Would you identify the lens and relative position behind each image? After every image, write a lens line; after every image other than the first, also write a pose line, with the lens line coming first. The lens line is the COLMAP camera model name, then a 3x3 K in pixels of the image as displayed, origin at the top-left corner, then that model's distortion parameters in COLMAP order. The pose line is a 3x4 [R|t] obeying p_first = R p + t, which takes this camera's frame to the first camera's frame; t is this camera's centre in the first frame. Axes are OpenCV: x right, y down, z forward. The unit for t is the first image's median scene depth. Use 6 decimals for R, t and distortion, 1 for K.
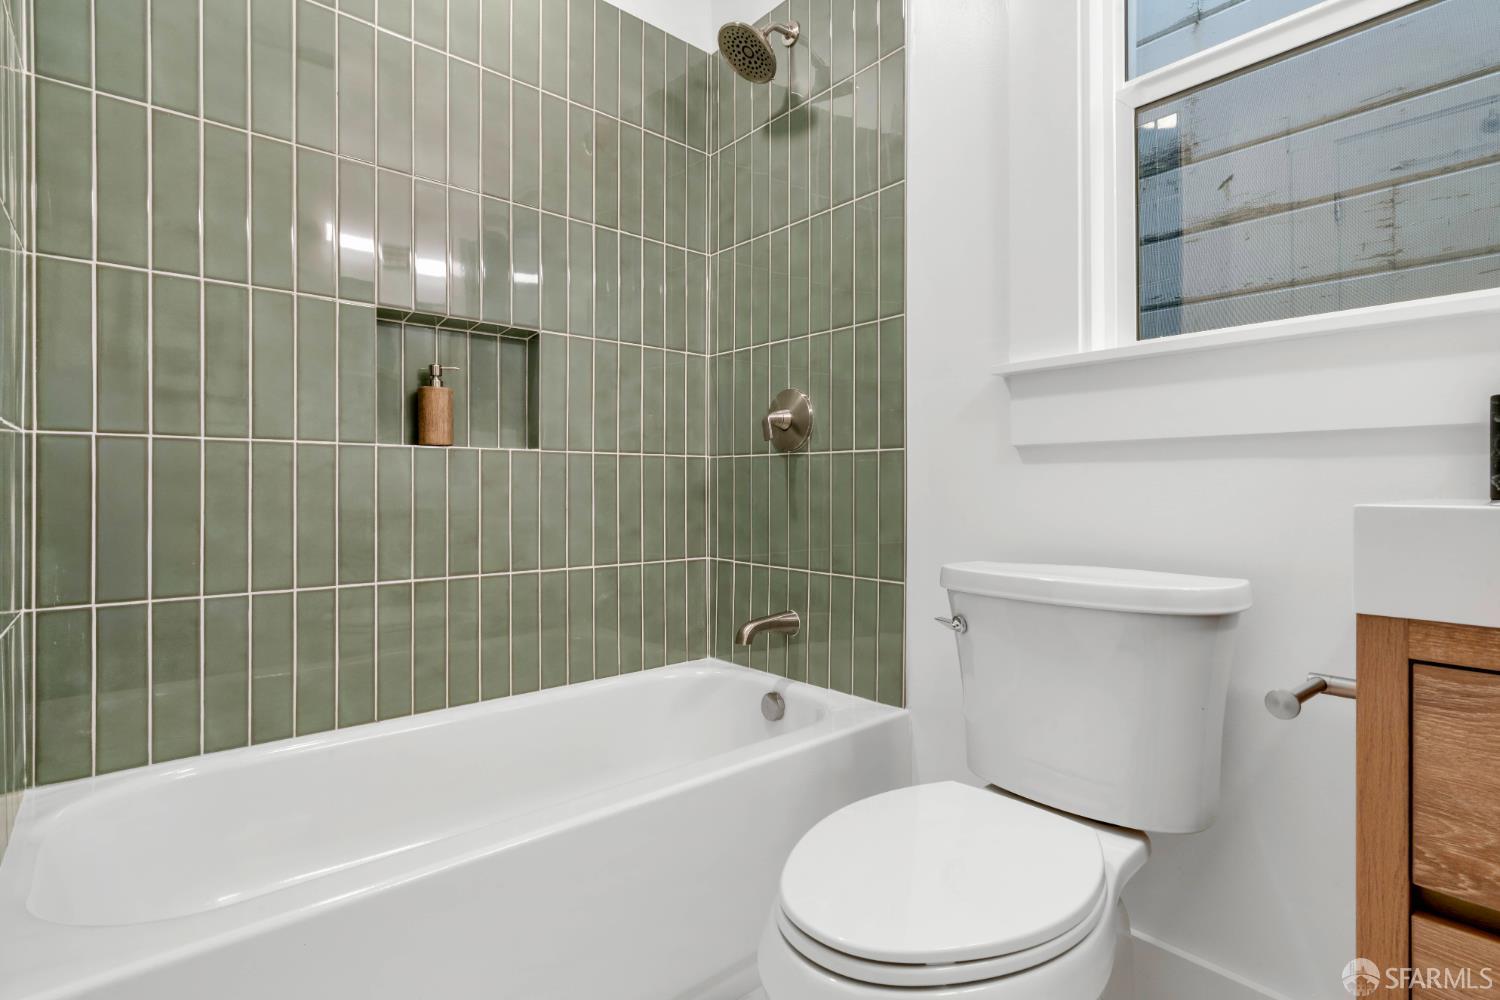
lens RADIAL K [[724.5, 0, 750.0], [0, 724.5, 492.9], [0, 0, 1]] dist [-0.003908, 0.000019]
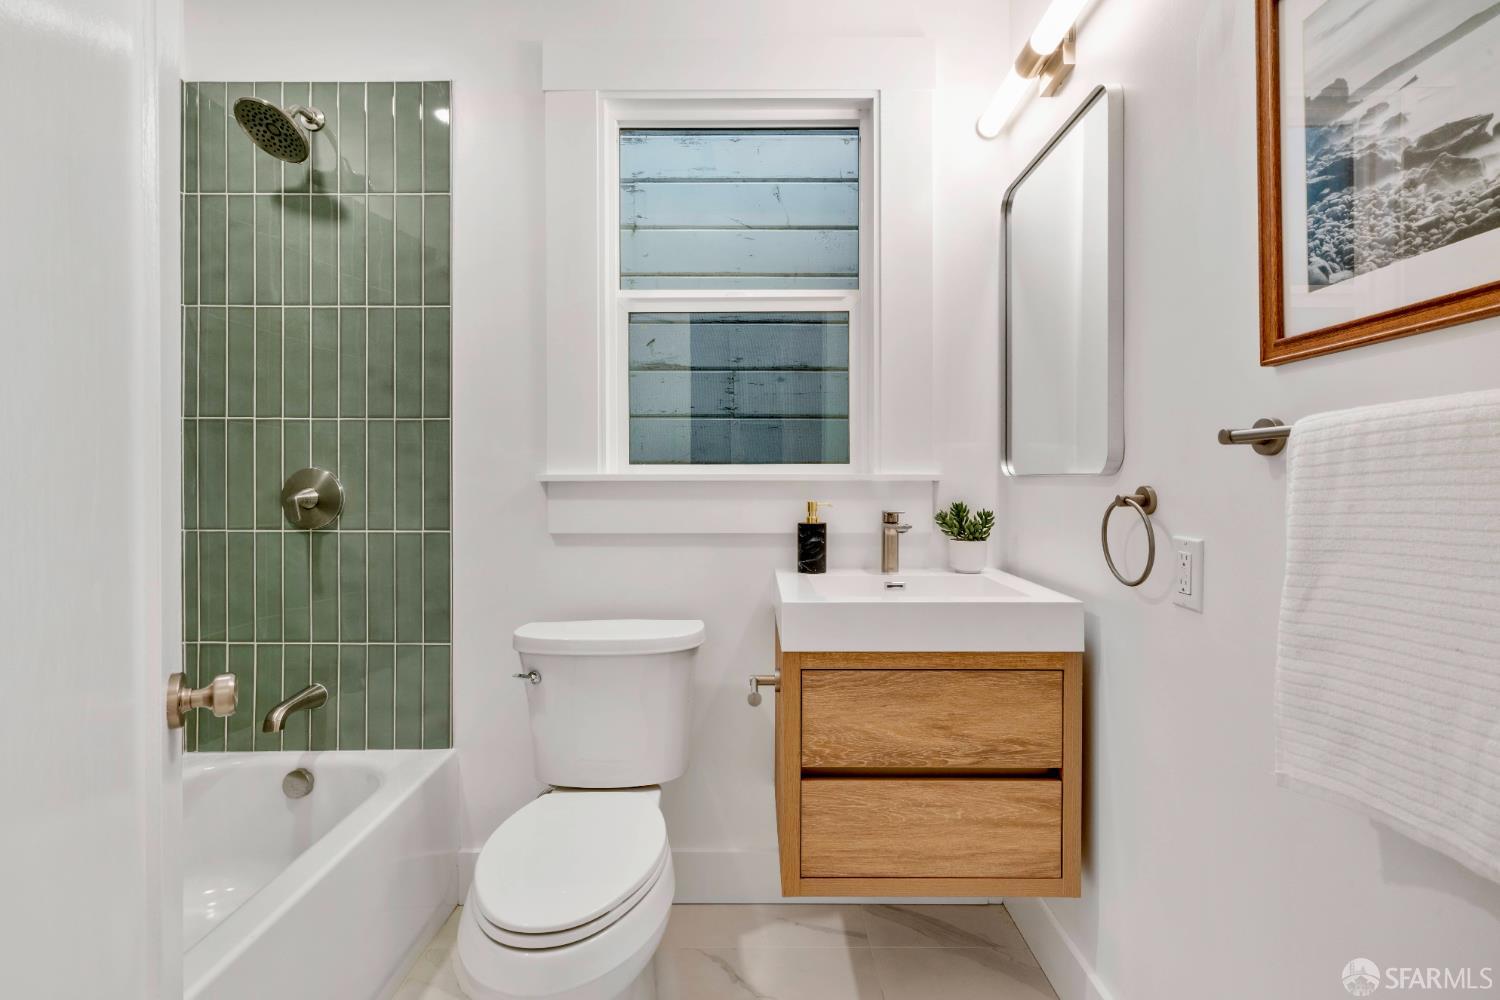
lens RADIAL K [[685.3, 0, 753.4], [0, 685.3, 490.6], [0, 0, 1]] dist [-0.001560, 0.000827]
pose [[0.648578, -0.009966, 0.761083, -0.309042], [0.002758, 0.999938, 0.010743, -0.133675], [-0.761143, -0.004868, 0.648566, -0.106825]]
